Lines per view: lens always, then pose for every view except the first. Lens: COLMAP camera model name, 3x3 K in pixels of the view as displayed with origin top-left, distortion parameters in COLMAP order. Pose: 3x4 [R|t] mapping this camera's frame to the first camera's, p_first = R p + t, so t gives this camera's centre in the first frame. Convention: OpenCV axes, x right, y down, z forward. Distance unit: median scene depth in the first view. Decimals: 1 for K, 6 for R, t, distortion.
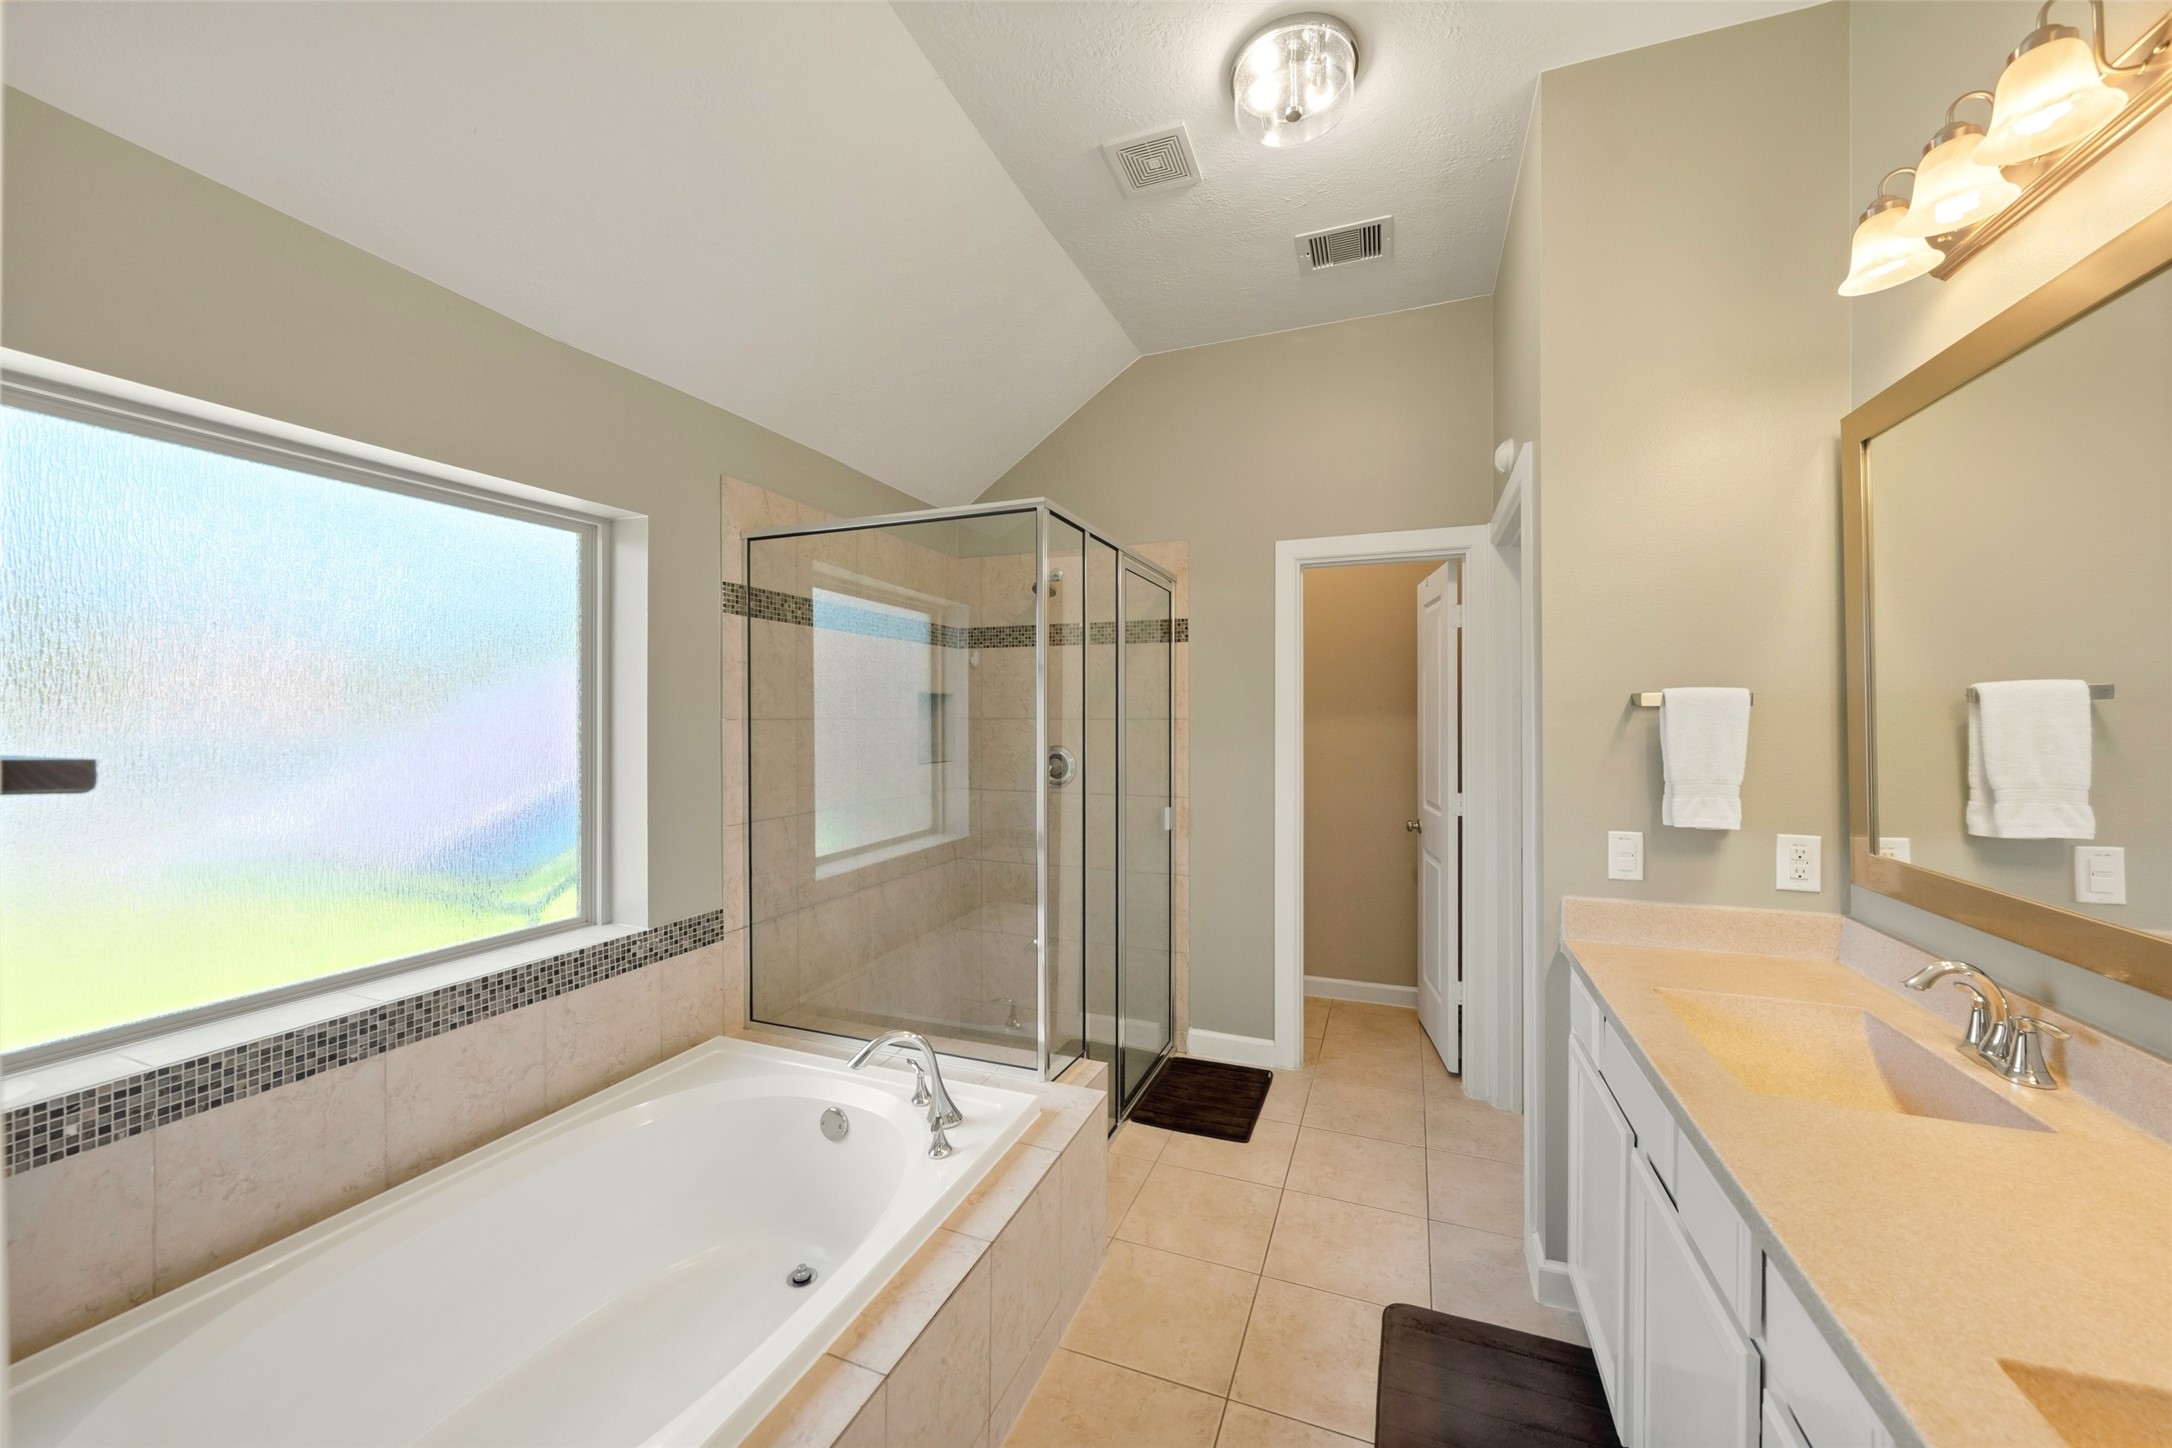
lens RADIAL K [[791.9, 0, 1015.1], [0, 791.9, 715.9], [0, 0, 1]] dist [0.001279, -0.000357]
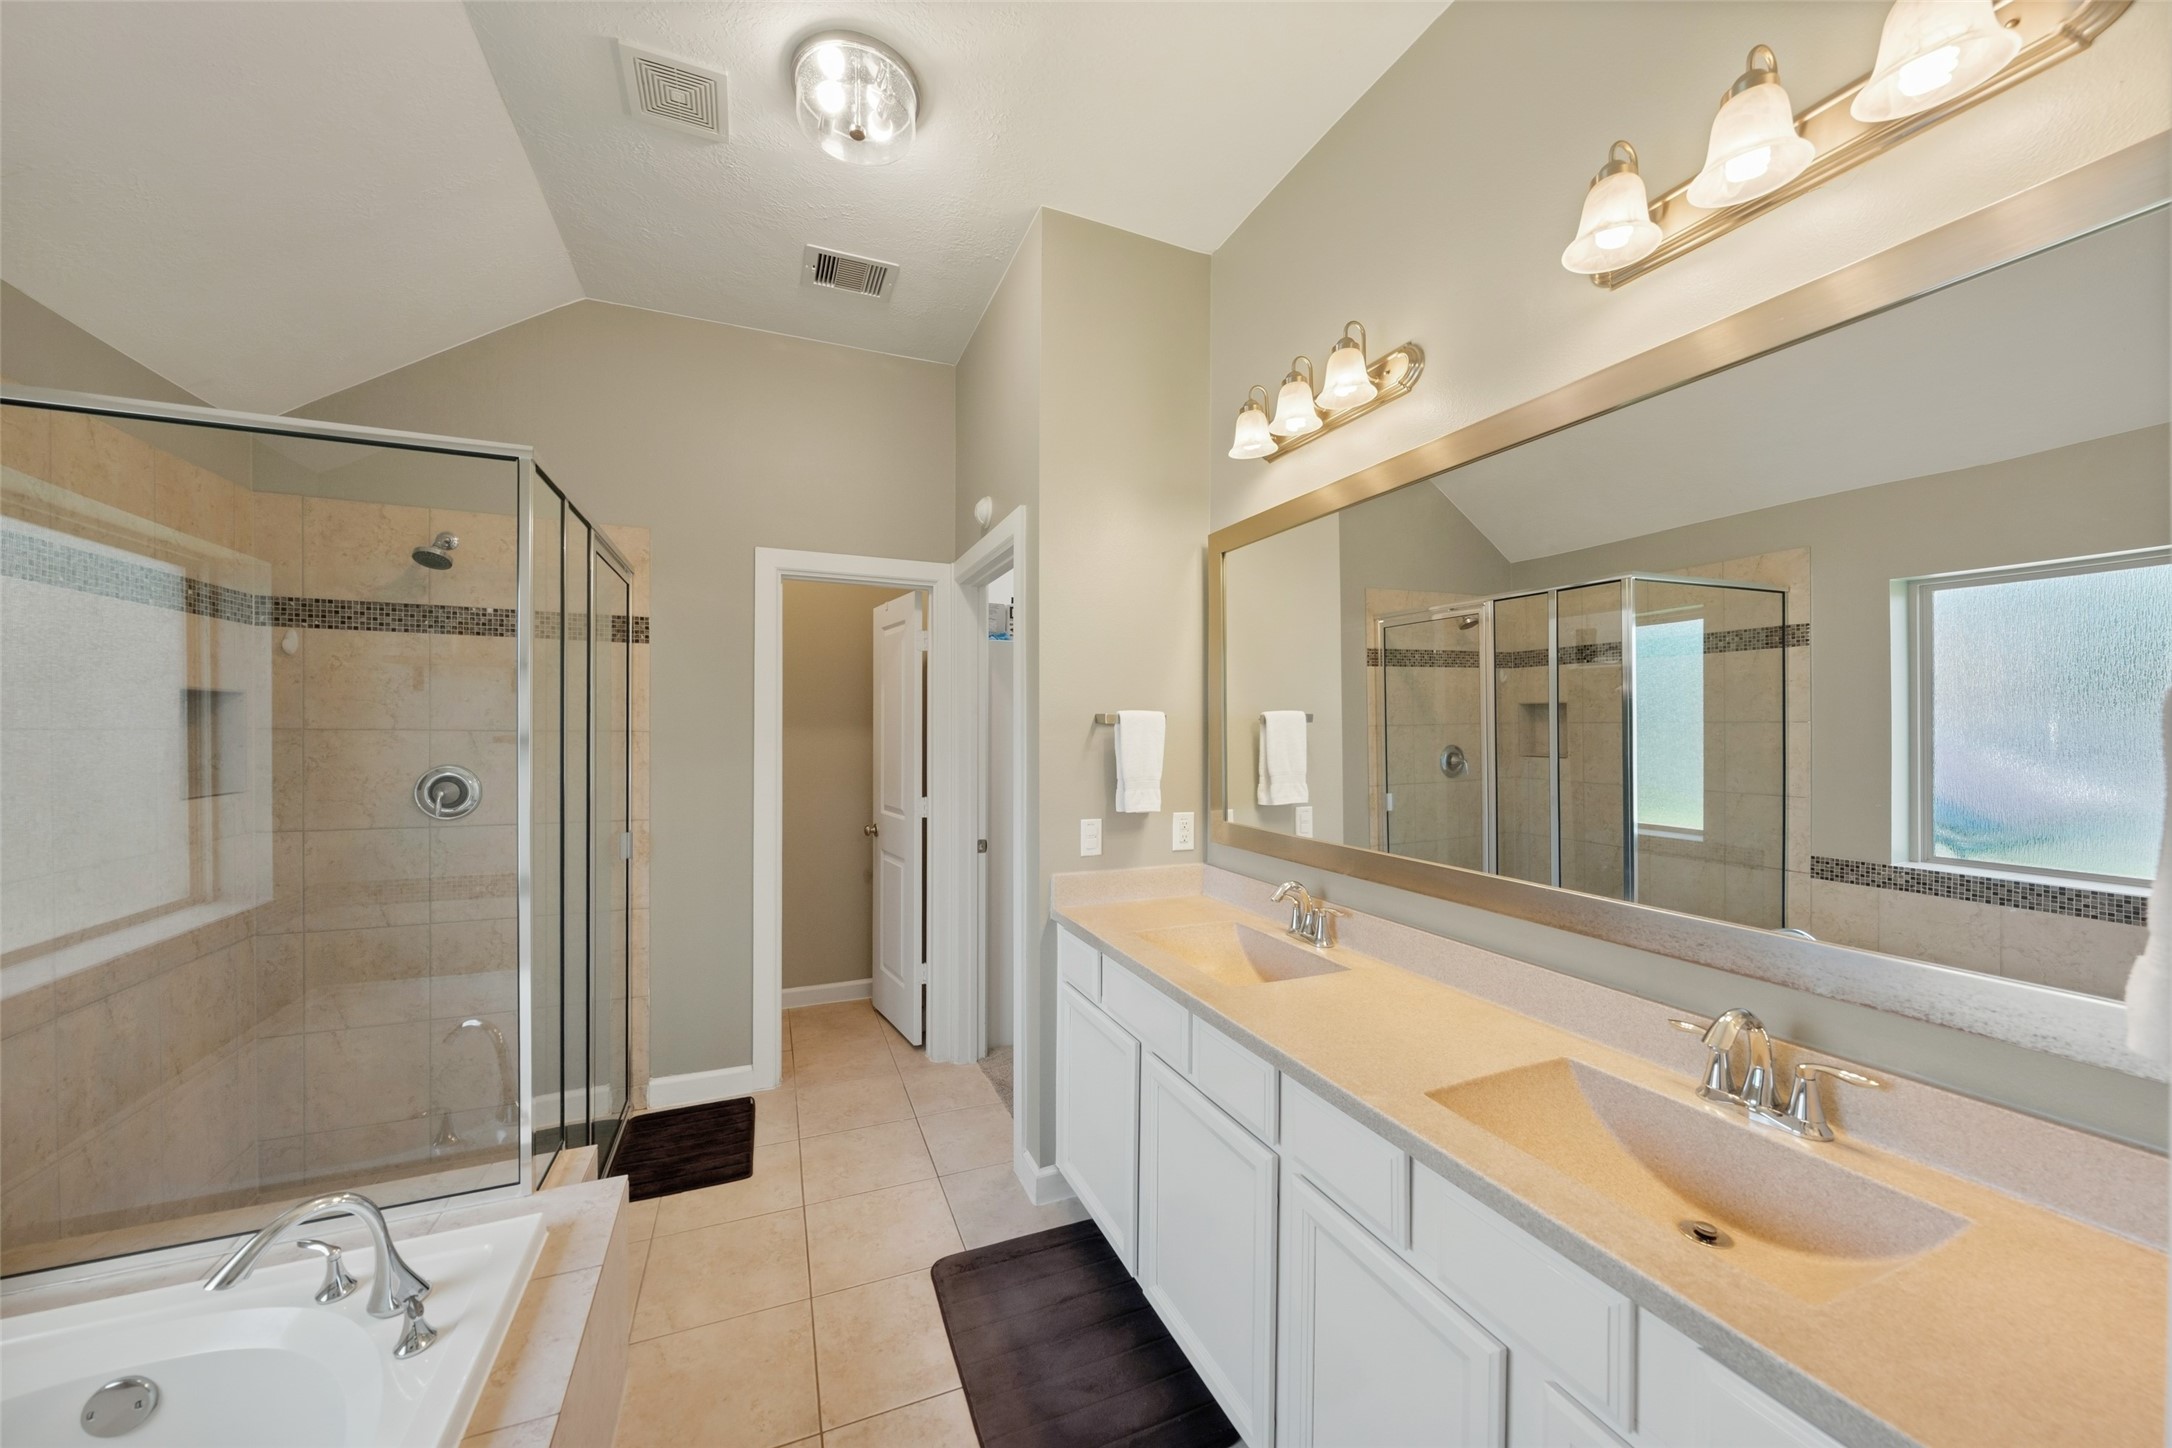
lens RADIAL K [[791.9, 0, 1087.2], [0, 791.9, 733.5], [0, 0, 1]] dist [0.001279, -0.000357]
pose [[0.710019, 0.000807, 0.704182, -0.129037], [-0.006171, 0.999968, 0.005076, -0.001741], [-0.704155, -0.007950, 0.710001, 0.061420]]
